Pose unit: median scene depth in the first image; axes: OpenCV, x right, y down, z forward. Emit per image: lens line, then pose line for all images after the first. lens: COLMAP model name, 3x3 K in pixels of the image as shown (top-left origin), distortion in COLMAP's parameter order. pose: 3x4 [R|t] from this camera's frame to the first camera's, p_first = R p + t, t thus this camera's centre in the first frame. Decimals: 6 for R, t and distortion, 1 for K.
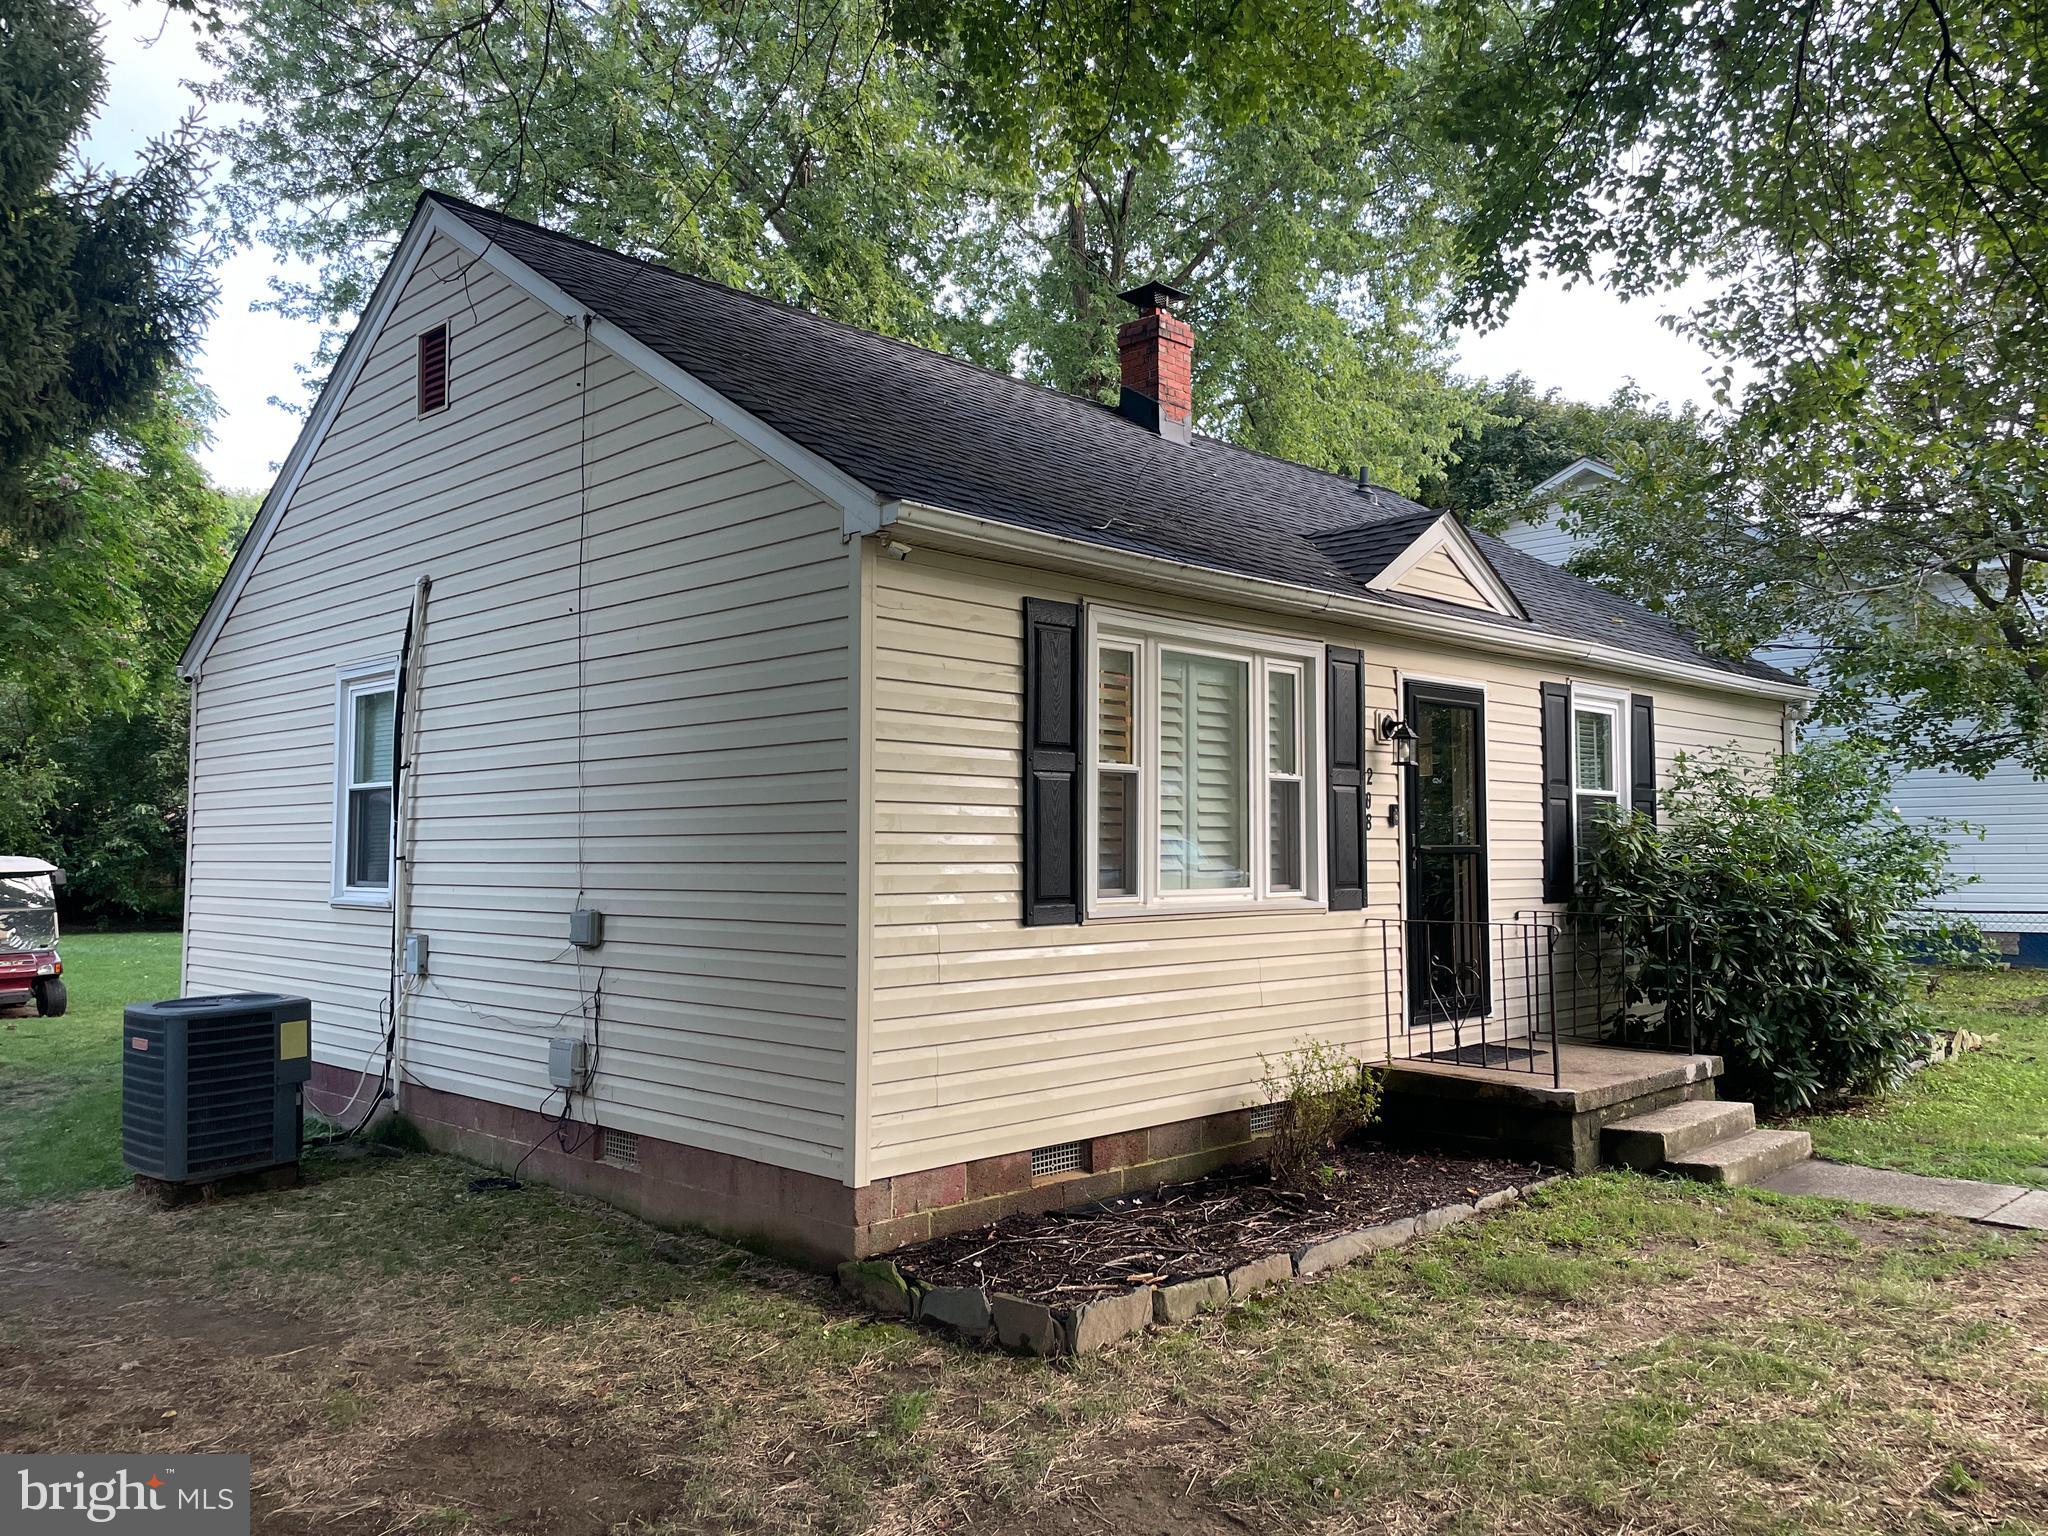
lens RADIAL K [[1542.0, 0, 1045.3], [0, 1542.0, 763.4], [0, 0, 1]] dist [0.096923, -0.113971]
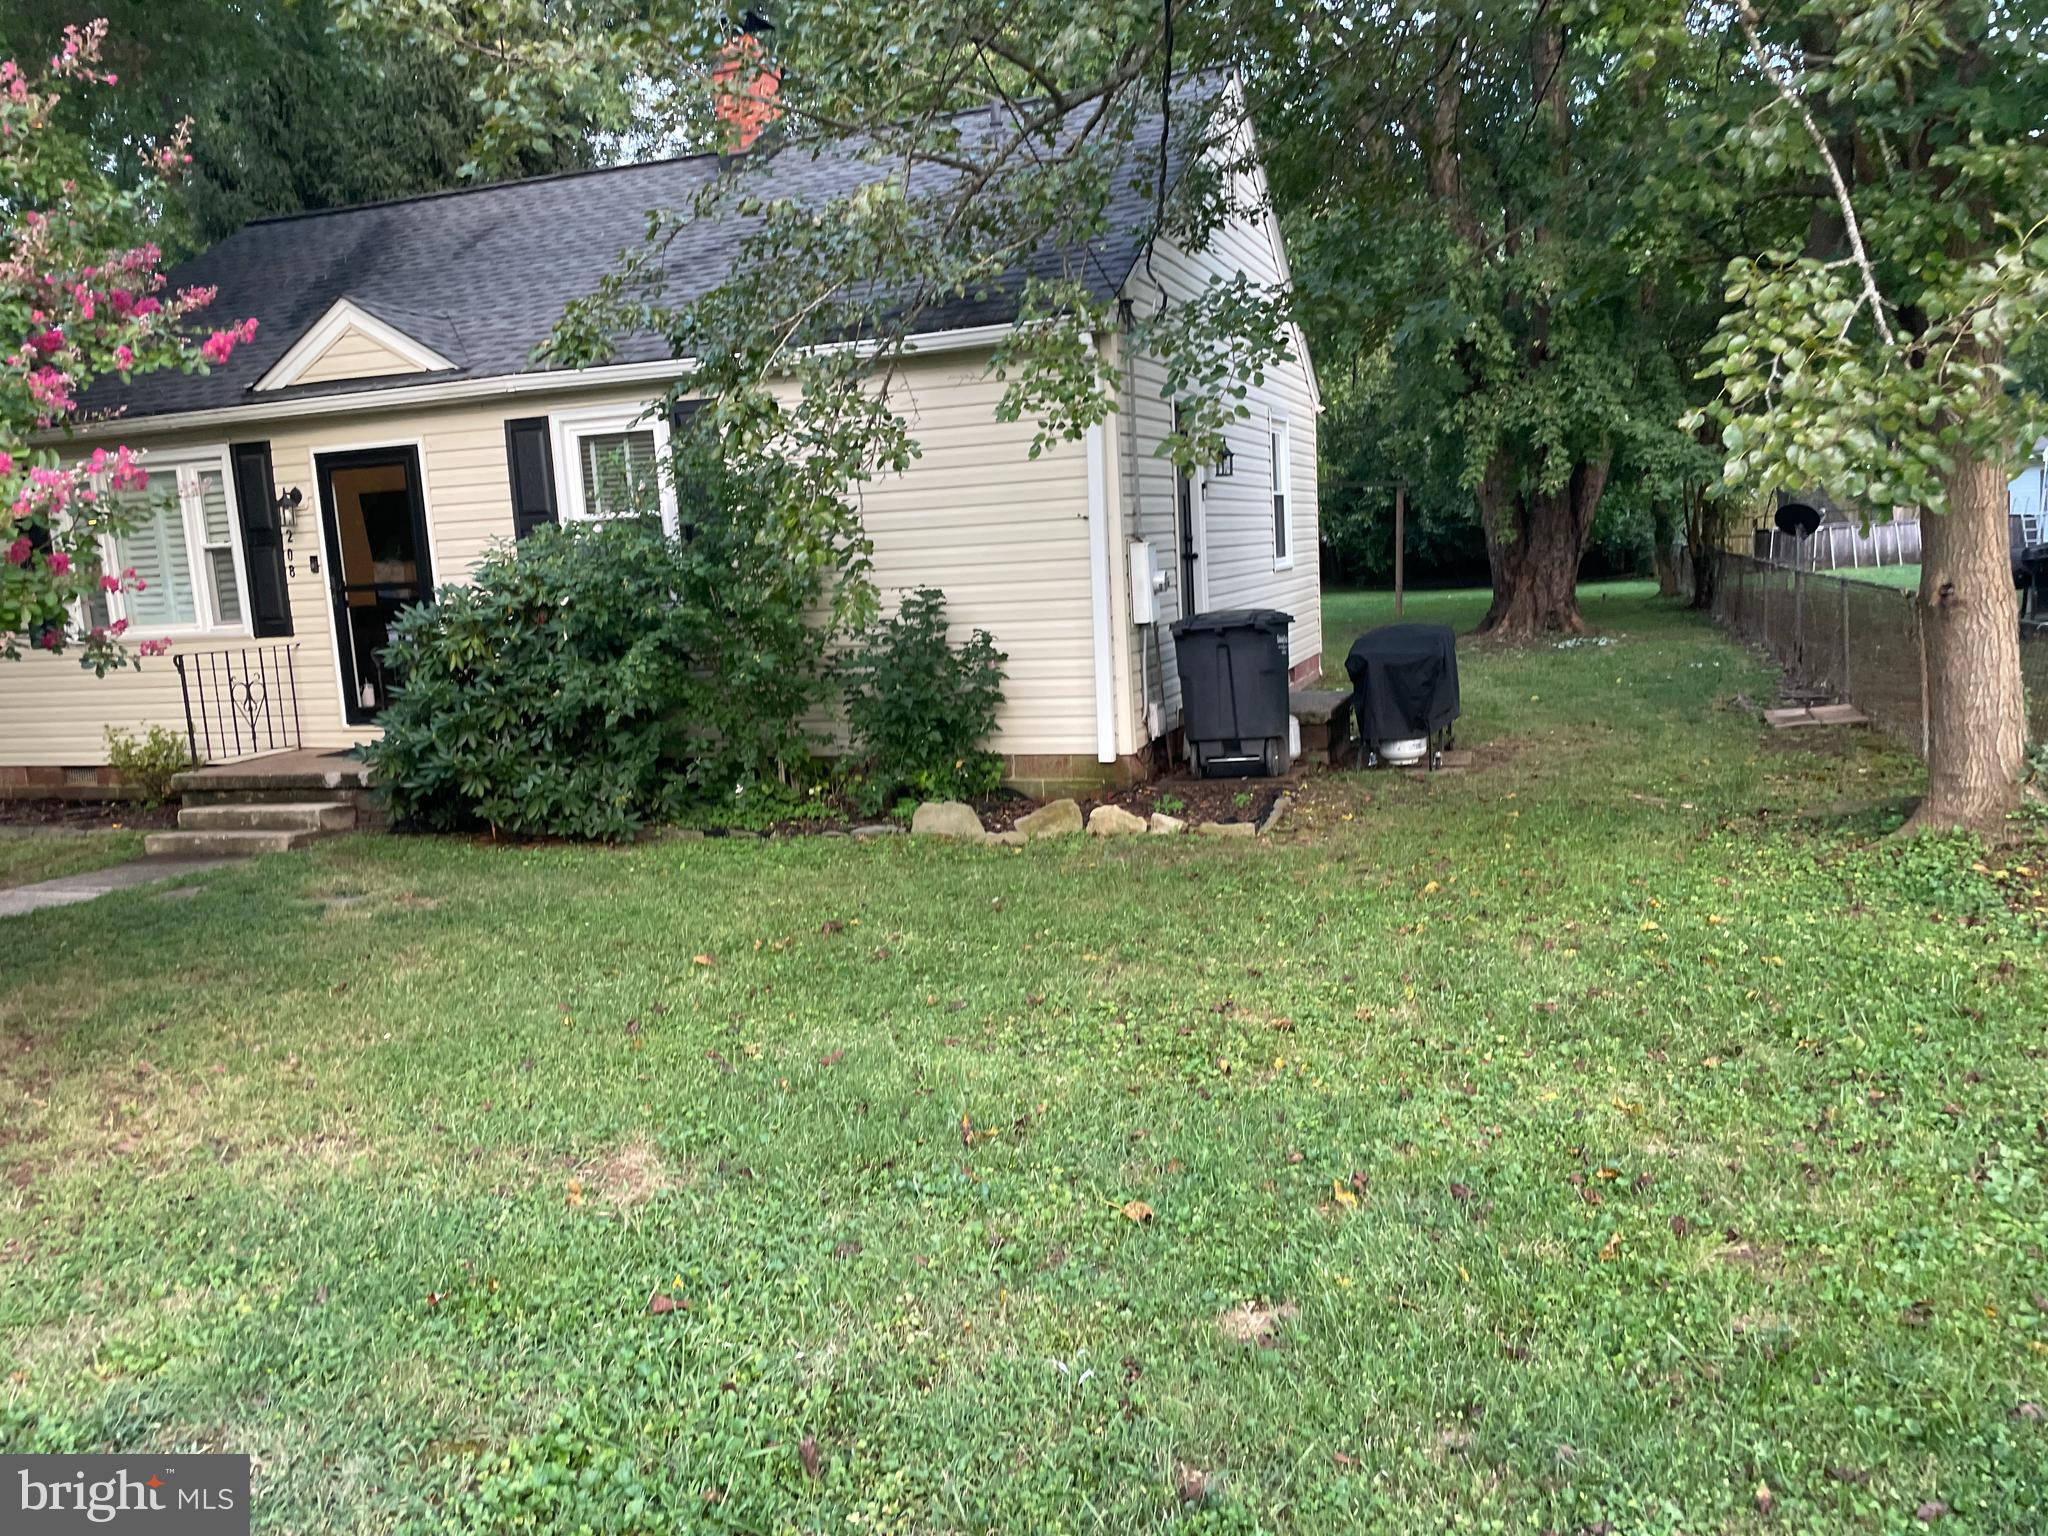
lens RADIAL K [[1569.0, 0, 1019.2], [0, 1569.0, 763.7], [0, 0, 1]] dist [0.094908, -0.139264]
pose [[0.418821, 0.098850, -0.902673, 1.701814], [0.110694, 0.981087, 0.158796, 0.051725], [0.901297, -0.166427, 0.399958, 0.980835]]
